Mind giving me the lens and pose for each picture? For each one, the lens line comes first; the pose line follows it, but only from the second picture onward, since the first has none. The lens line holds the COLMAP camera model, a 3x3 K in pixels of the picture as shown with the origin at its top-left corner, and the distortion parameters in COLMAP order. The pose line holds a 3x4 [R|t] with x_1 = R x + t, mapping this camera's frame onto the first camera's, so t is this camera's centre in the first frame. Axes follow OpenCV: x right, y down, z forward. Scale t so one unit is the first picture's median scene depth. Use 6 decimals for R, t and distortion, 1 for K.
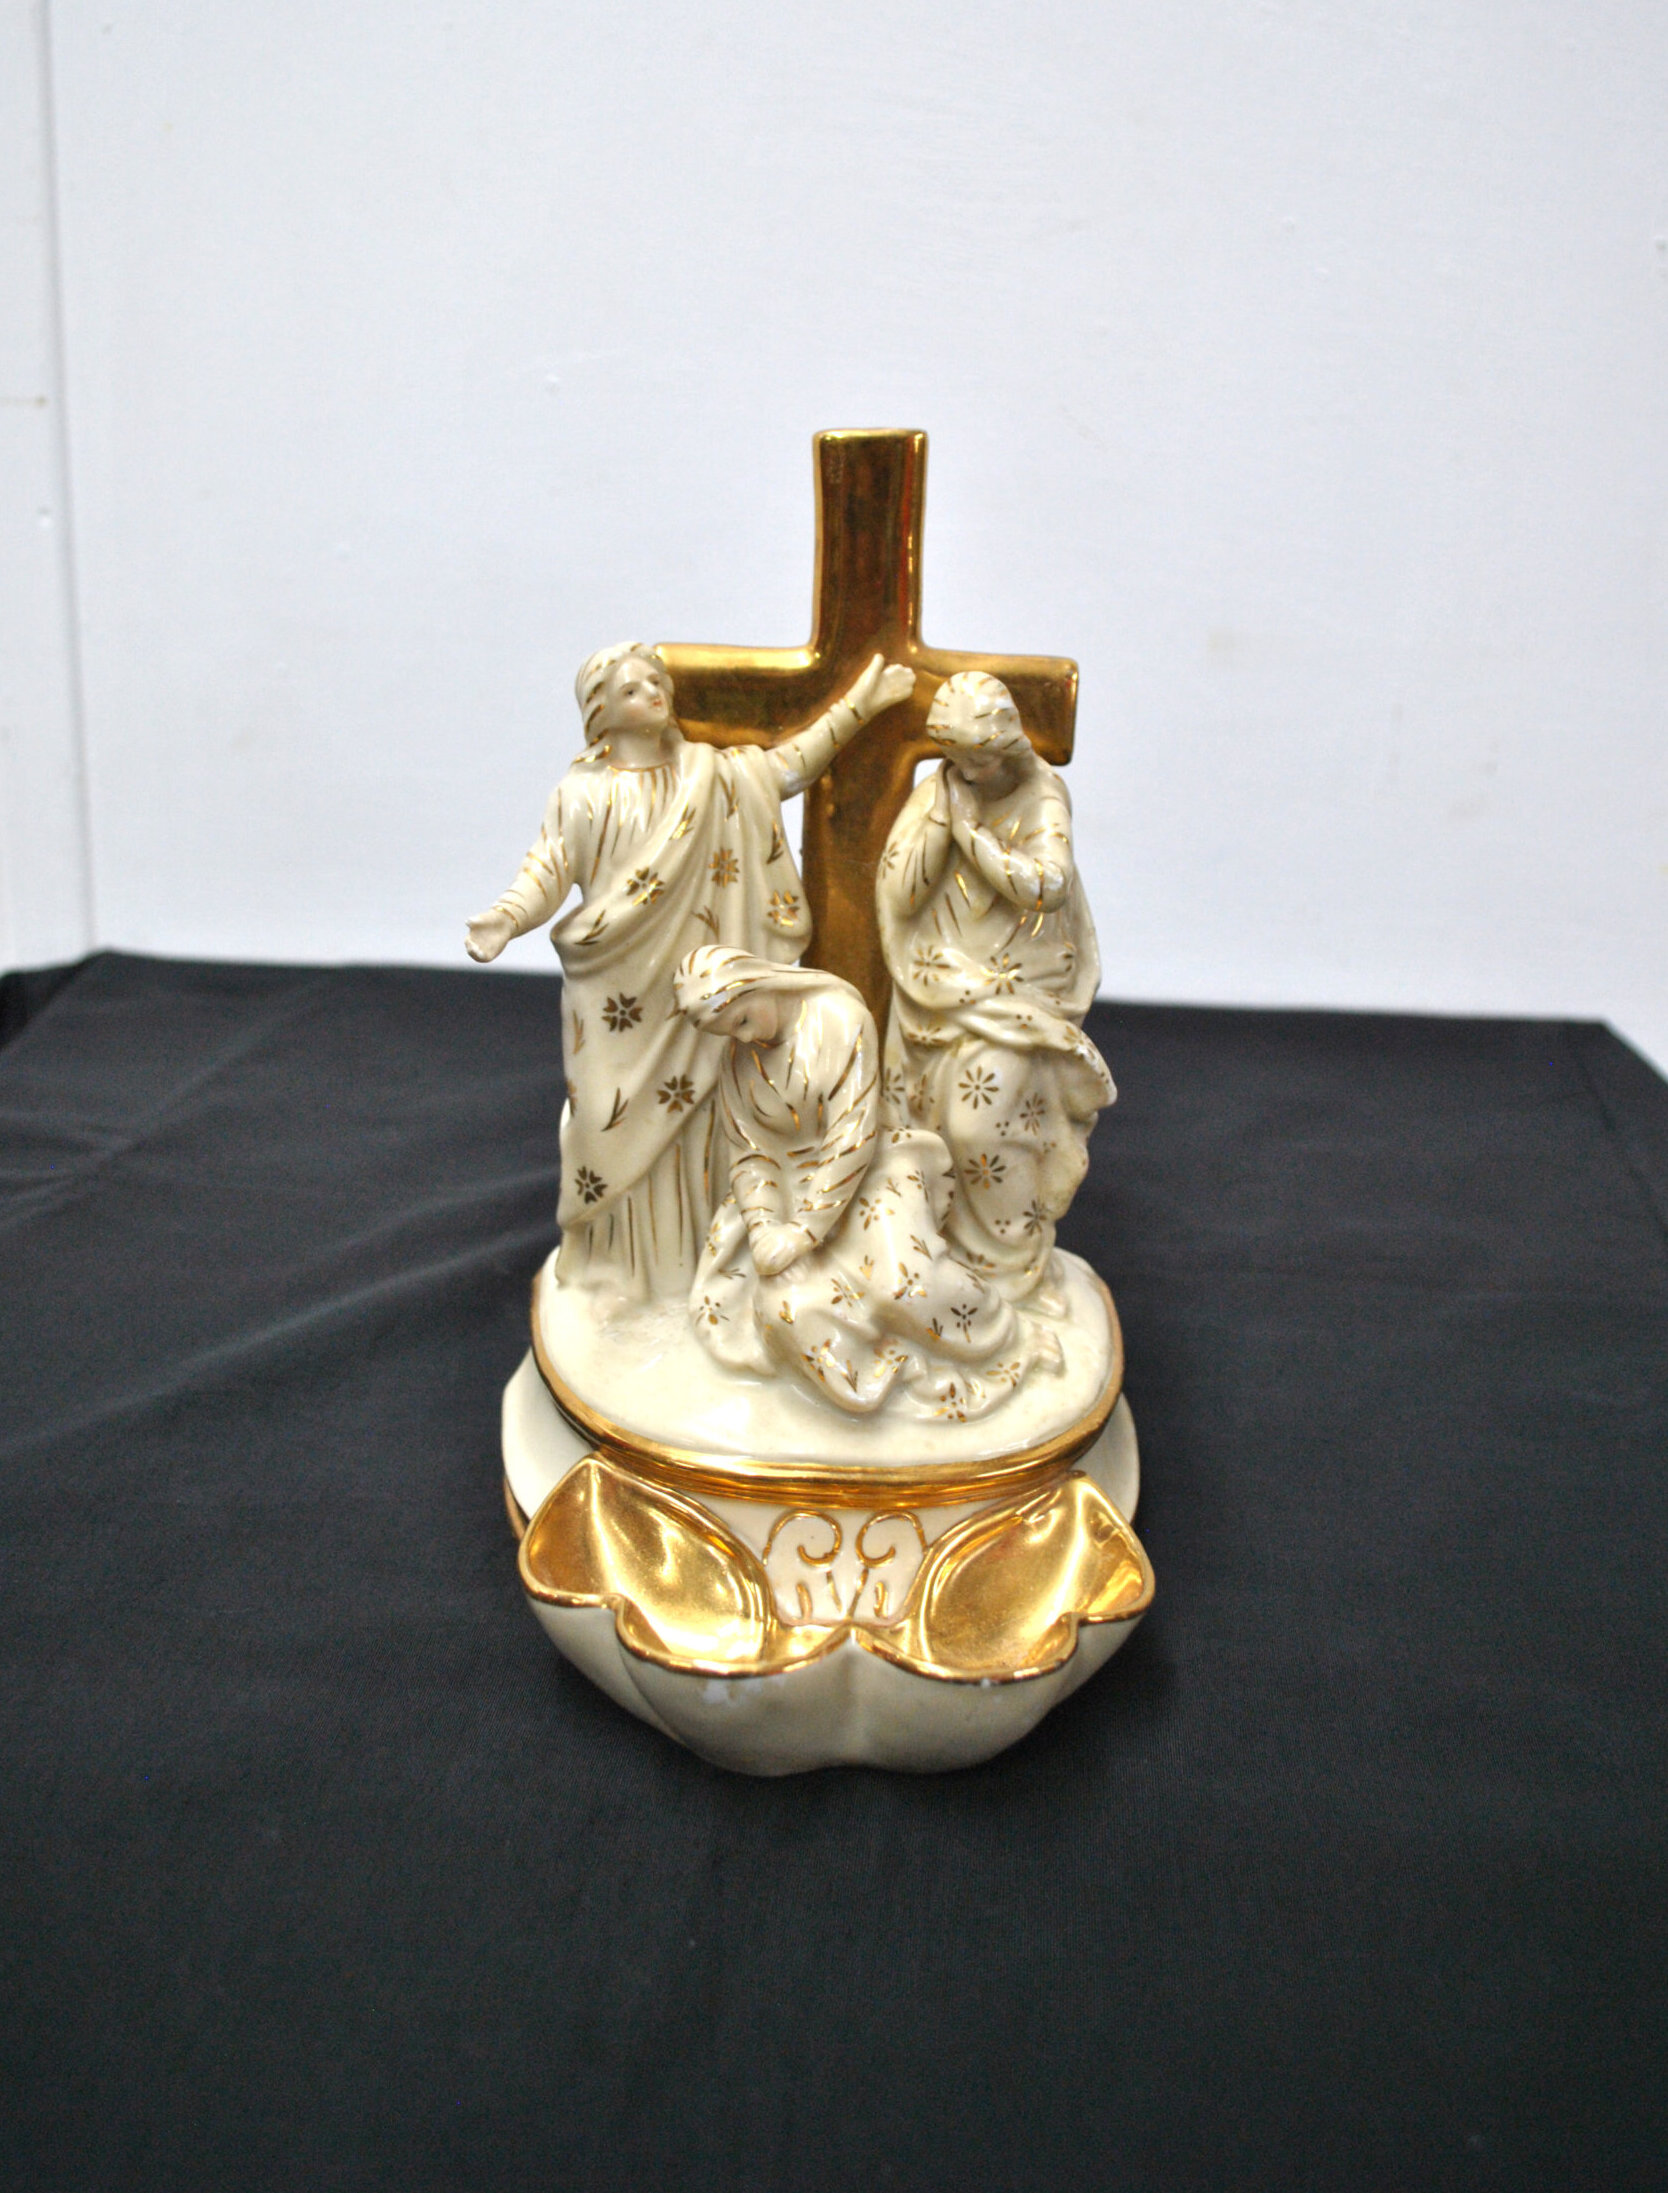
lens RADIAL K [[1944.6, 0, 826.4], [0, 1944.6, 944.6], [0, 0, 1]] dist [-0.087255, -0.000487]
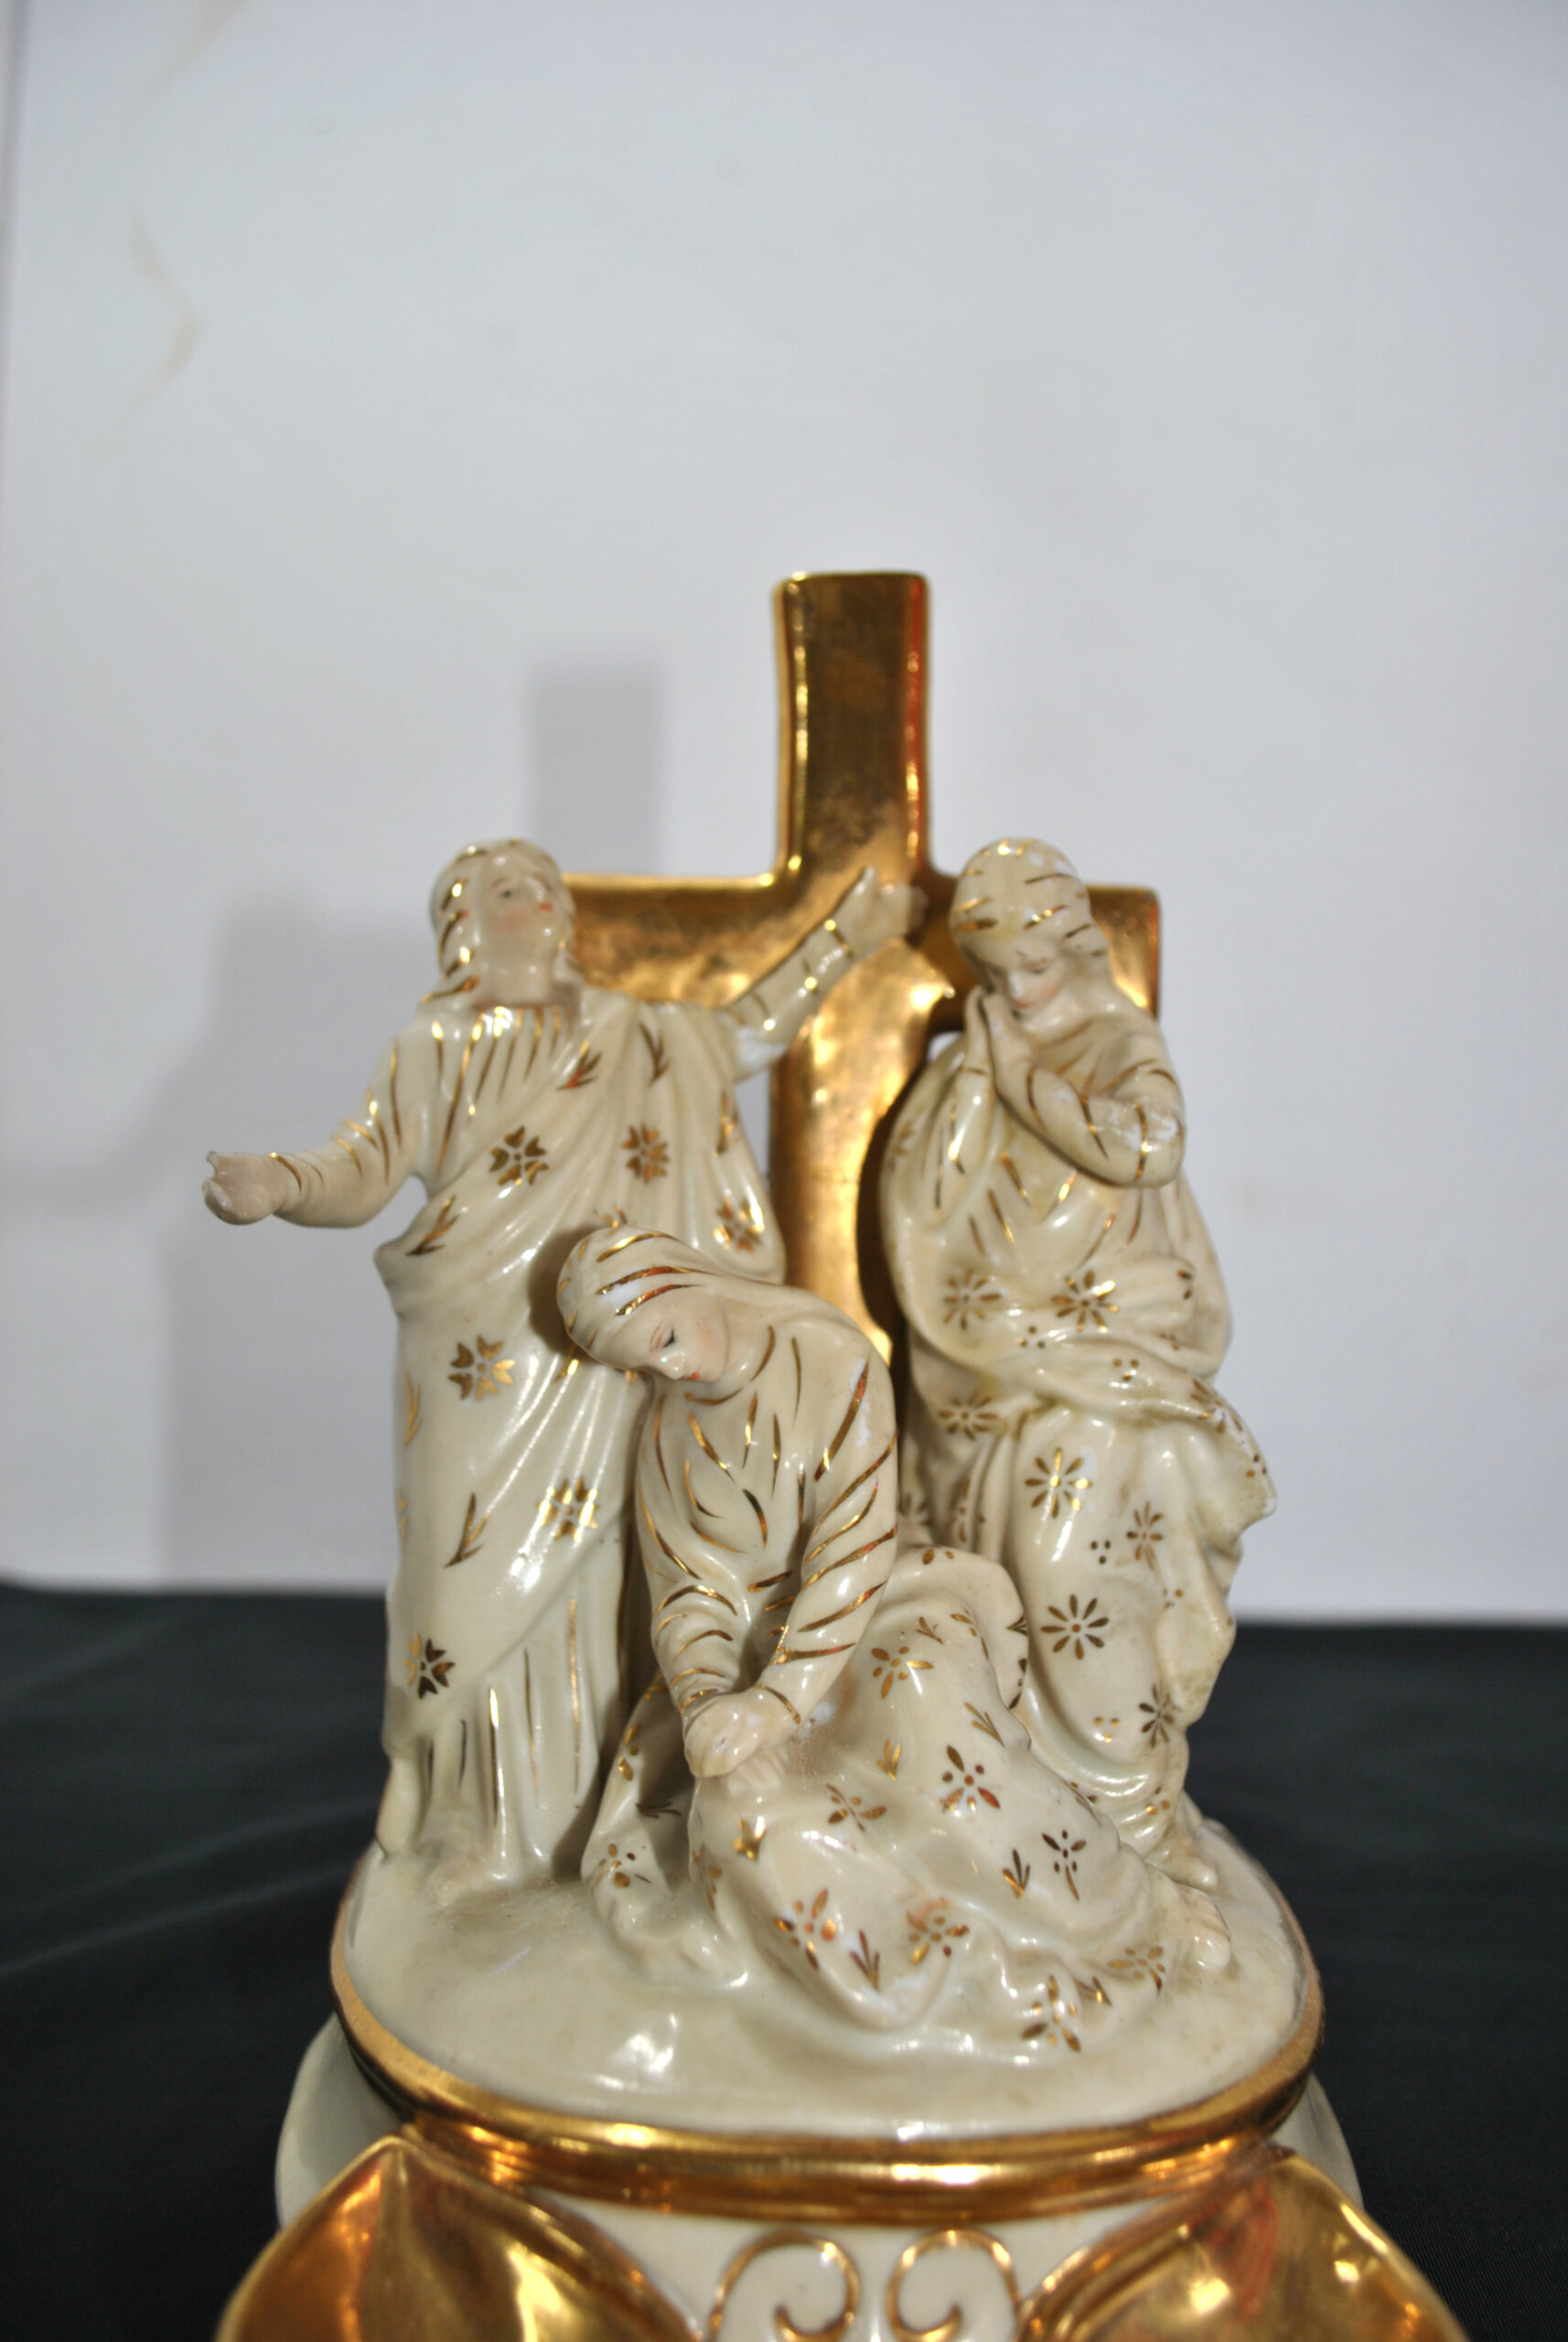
lens RADIAL K [[1791.3, 0, 796.5], [0, 1791.3, 1187.9], [0, 0, 1]] dist [-0.083506, -0.004909]
pose [[0.999735, -0.022527, -0.004724, 0.000135], [0.020168, 0.956254, -0.291842, 0.148780], [0.011092, 0.291669, 0.956455, 0.434916]]
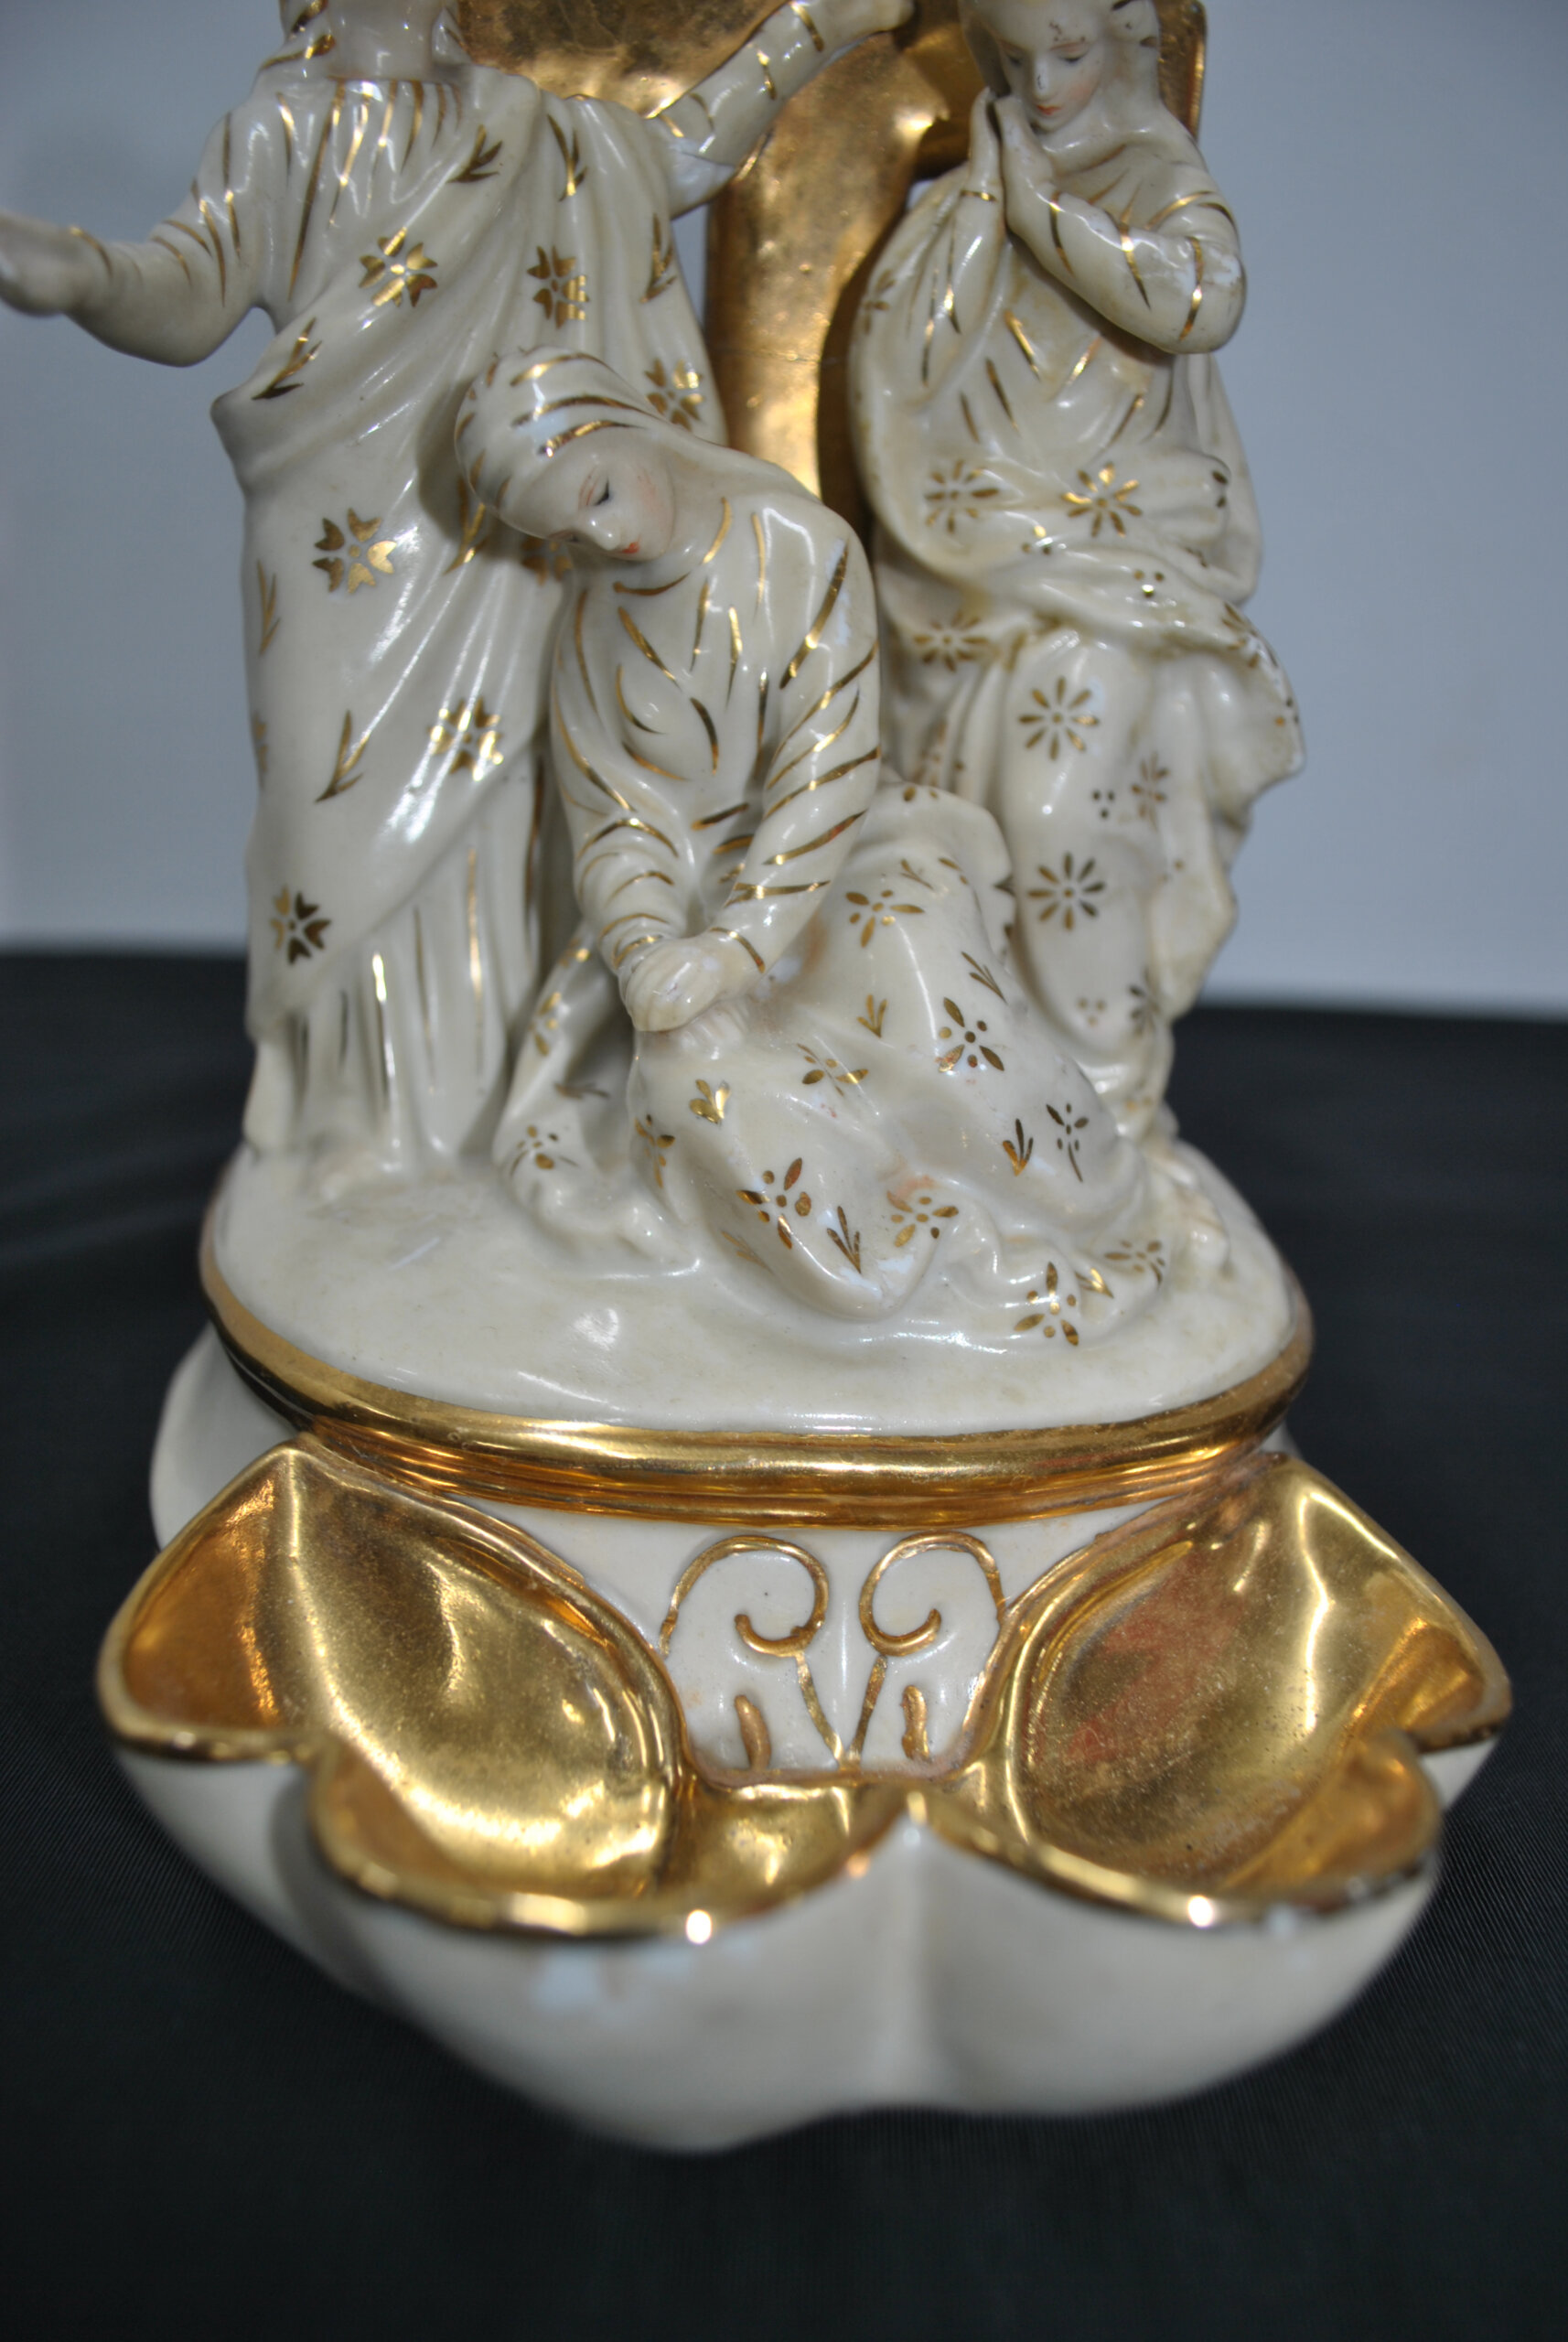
lens RADIAL K [[1791.3, 0, 796.5], [0, 1791.3, 1187.9], [0, 0, 1]] dist [-0.083506, -0.004909]
pose [[0.996458, -0.014093, 0.082898, -0.032124], [0.011494, 0.999430, 0.031751, 0.183433], [-0.083298, -0.030686, 0.996052, 0.537690]]
